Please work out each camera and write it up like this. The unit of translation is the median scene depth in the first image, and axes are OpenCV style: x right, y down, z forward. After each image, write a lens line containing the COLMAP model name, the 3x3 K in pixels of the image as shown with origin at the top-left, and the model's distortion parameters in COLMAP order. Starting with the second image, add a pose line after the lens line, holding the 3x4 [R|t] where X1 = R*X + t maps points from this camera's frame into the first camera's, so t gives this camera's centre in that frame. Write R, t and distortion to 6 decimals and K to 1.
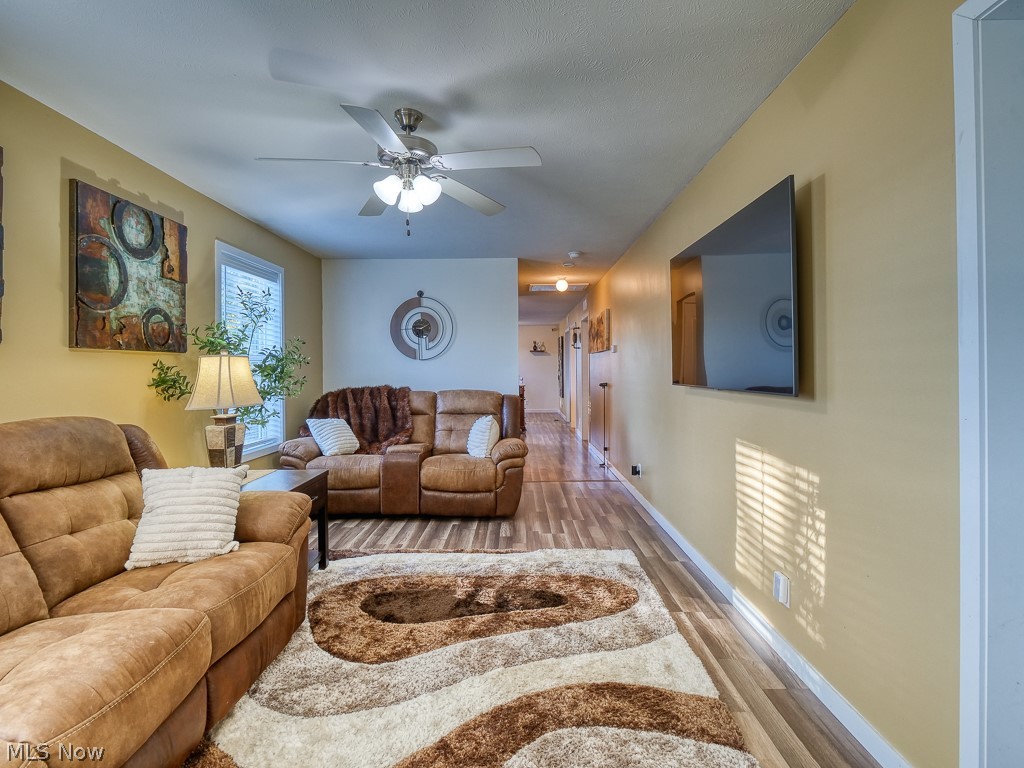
lens RADIAL K [[522.3, 0, 493.7], [0, 522.3, 367.0], [0, 0, 1]] dist [-0.015626, 0.000224]
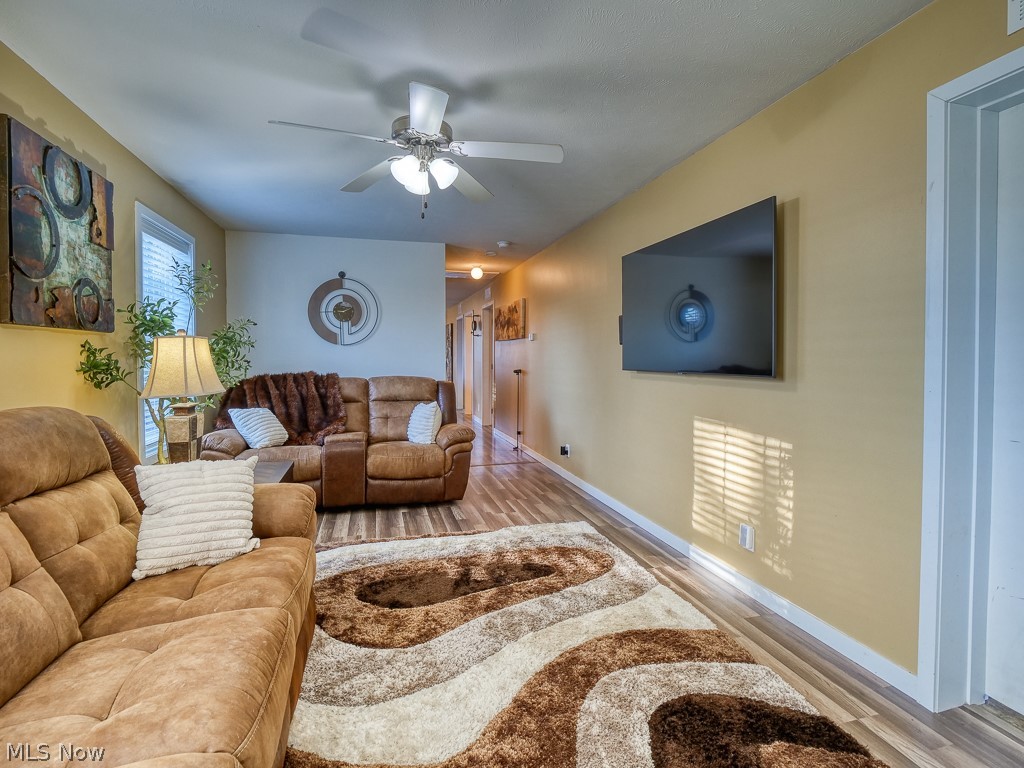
lens RADIAL K [[531.1, 0, 503.5], [0, 531.1, 369.2], [0, 0, 1]] dist [-0.014115, -0.000825]
pose [[0.959196, 0.001274, 0.282740, -0.274631], [-0.009019, 0.999619, 0.026090, 0.005430], [-0.282599, -0.027576, 0.958842, -0.013482]]
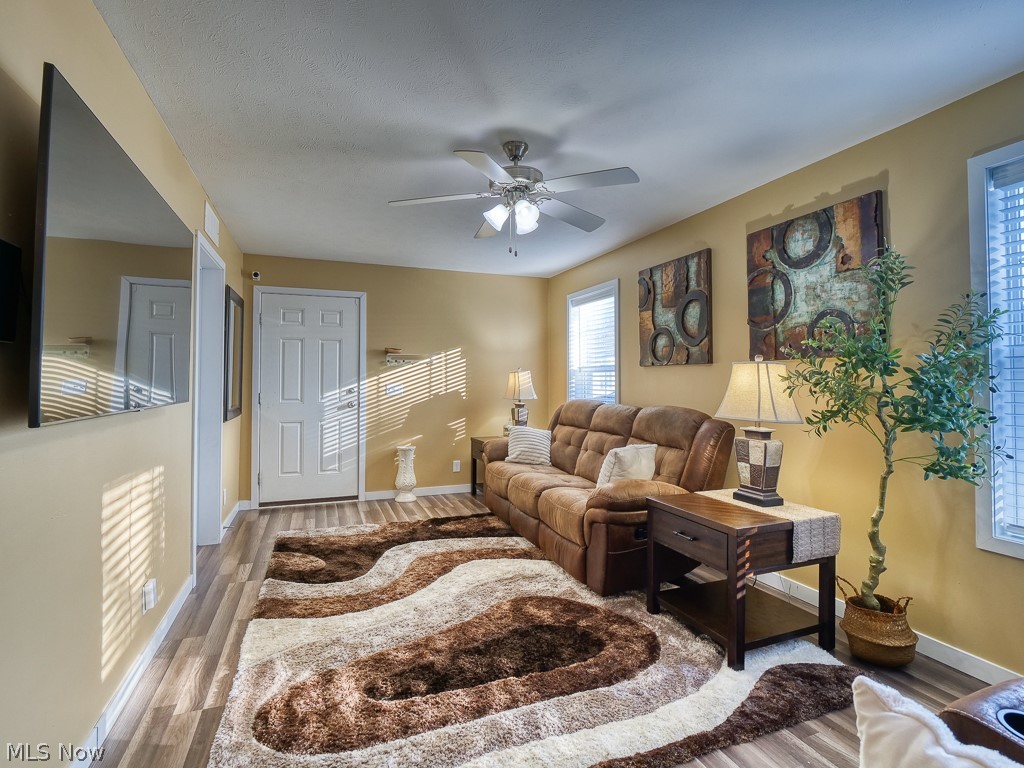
lens RADIAL K [[517.4, 0, 531.8], [0, 517.4, 366.6], [0, 0, 1]] dist [-0.000094, -0.000168]
pose [[-0.903387, -0.000386, -0.428826, 0.247941], [0.011553, 0.999615, -0.025237, 0.004168], [0.428671, -0.027753, -0.903035, 1.816394]]
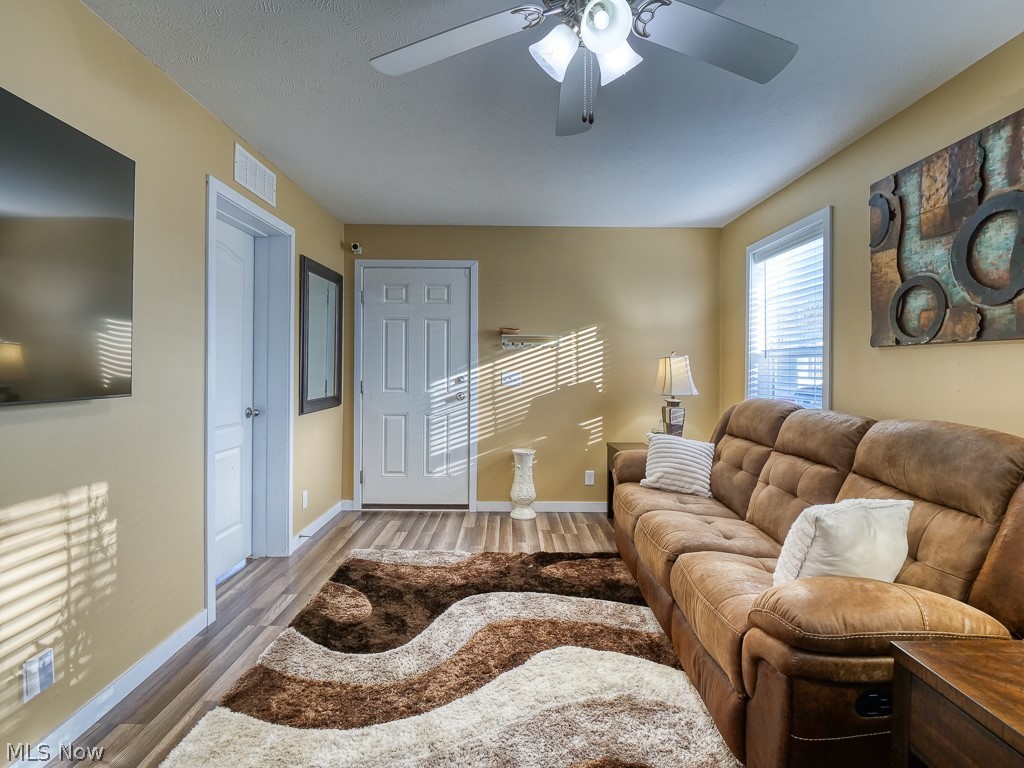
lens RADIAL K [[531.1, 0, 503.5], [0, 531.1, 369.2], [0, 0, 1]] dist [-0.014115, -0.000825]
pose [[-0.998654, 0.004954, -0.051635, -0.036349], [0.004872, 0.999987, 0.001709, 0.002154], [0.051643, 0.001455, -0.998665, 1.420351]]
